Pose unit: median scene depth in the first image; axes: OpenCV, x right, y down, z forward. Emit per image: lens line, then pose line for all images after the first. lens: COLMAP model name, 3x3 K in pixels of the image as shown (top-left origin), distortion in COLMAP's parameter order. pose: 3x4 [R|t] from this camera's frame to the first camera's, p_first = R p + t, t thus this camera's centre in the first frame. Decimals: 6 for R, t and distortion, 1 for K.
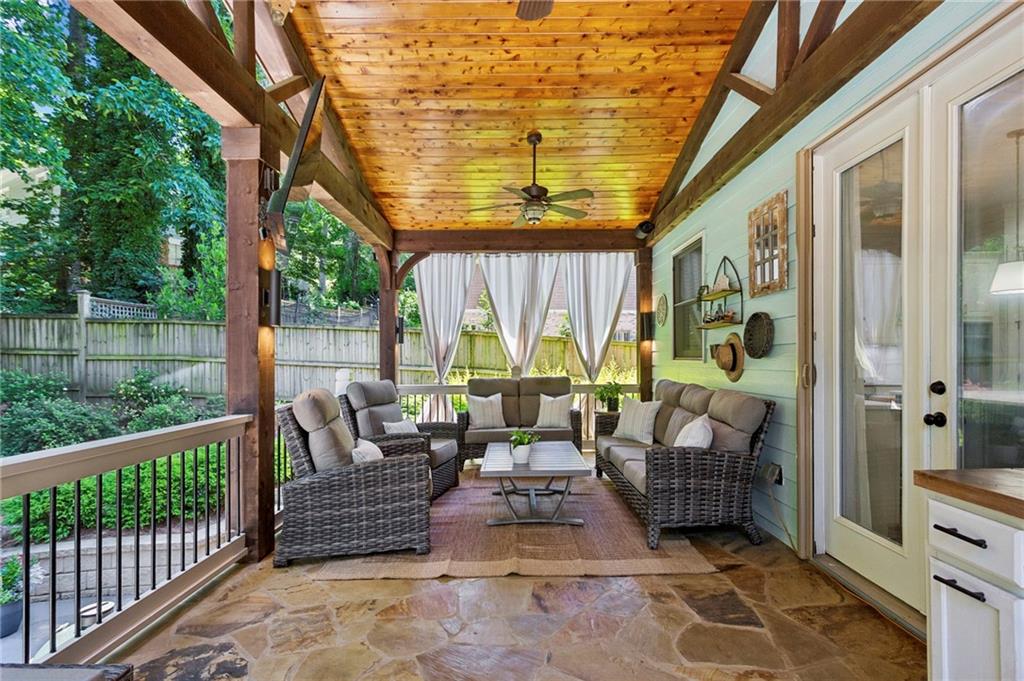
lens RADIAL K [[511.5, 0, 515.3], [0, 511.5, 359.0], [0, 0, 1]] dist [0.008557, 0.002032]
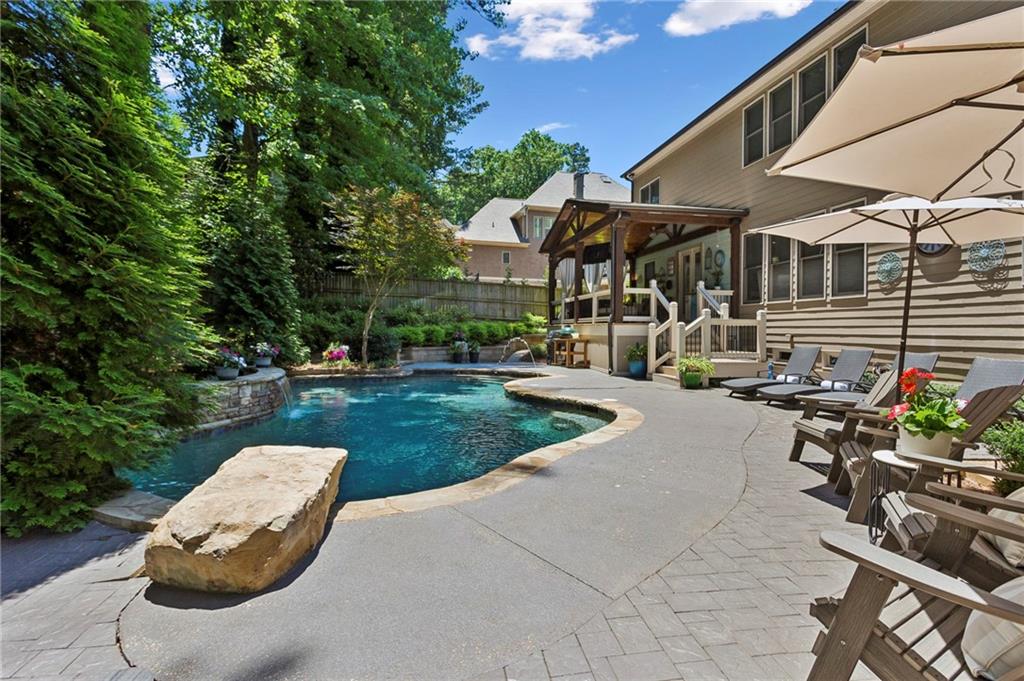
lens RADIAL K [[511.5, 0, 519.1], [0, 511.5, 330.7], [0, 0, 1]] dist [0.008557, 0.002032]
pose [[0.981929, 0.011271, 0.188914, -1.043432], [-0.012526, 0.999907, 0.005451, 0.216044], [-0.188835, -0.007719, 0.981979, -1.992937]]
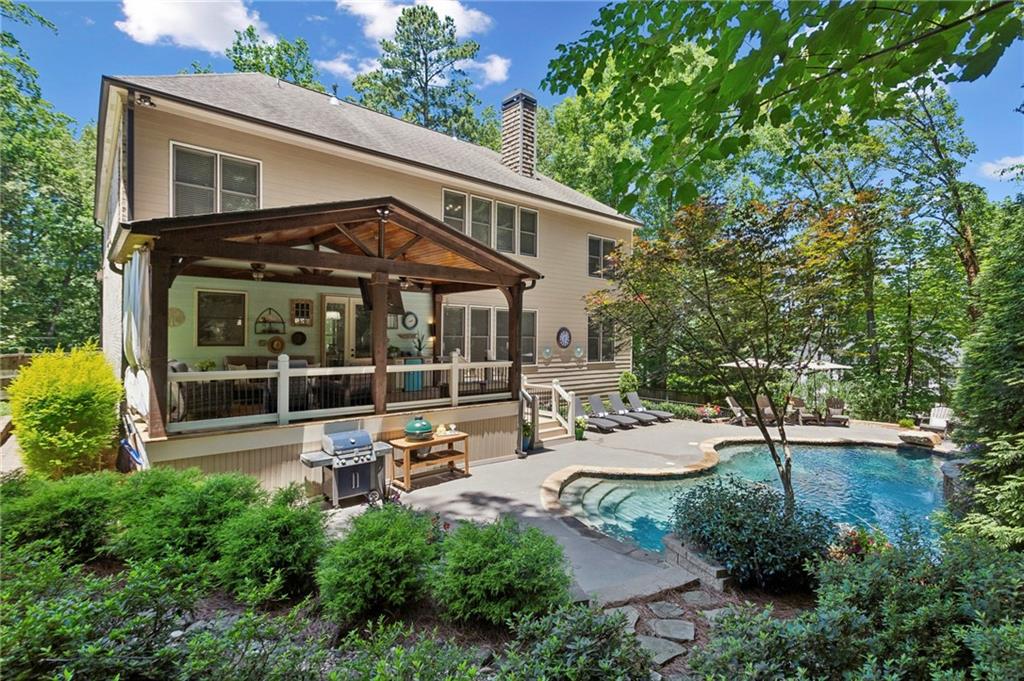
lens RADIAL K [[511.5, 0, 512.2], [0, 511.5, 339.0], [0, 0, 1]] dist [0.008557, 0.002032]
pose [[-0.667136, 0.001220, 0.744935, -1.640078], [-0.001720, 0.999993, -0.003178, -0.023128], [-0.744934, -0.003401, -0.667130, 1.200872]]
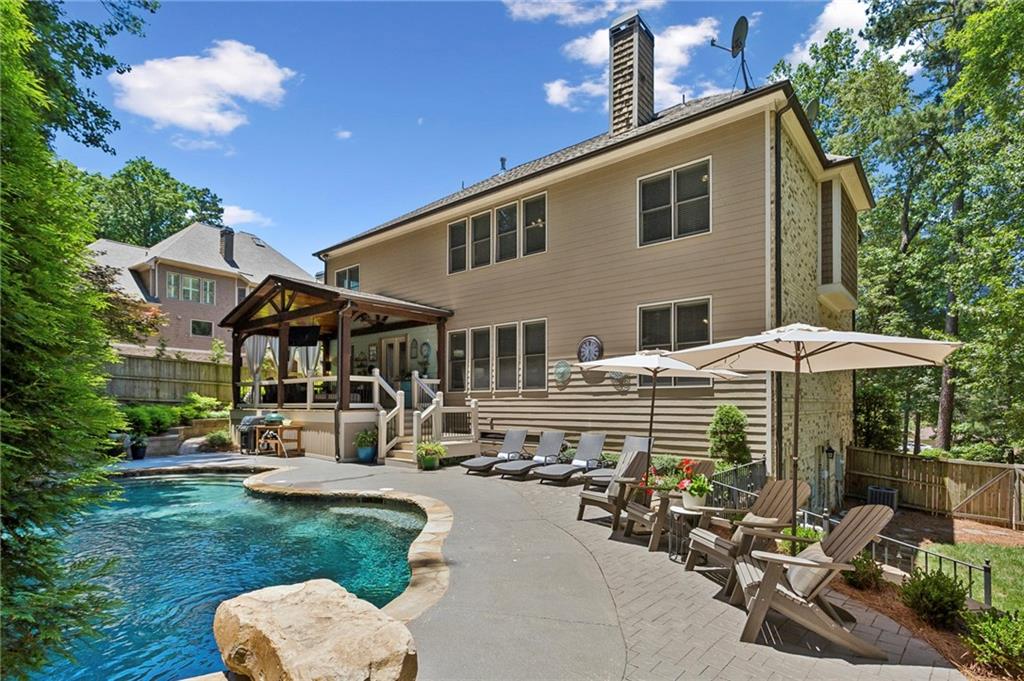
lens RADIAL K [[511.5, 0, 522.6], [0, 511.5, 402.8], [0, 0, 1]] dist [0.008557, 0.002032]
pose [[0.641535, 0.004118, 0.767083, -1.394284], [-0.003847, 0.999990, -0.002151, 0.163199], [-0.767084, -0.001571, 0.641545, -1.937119]]
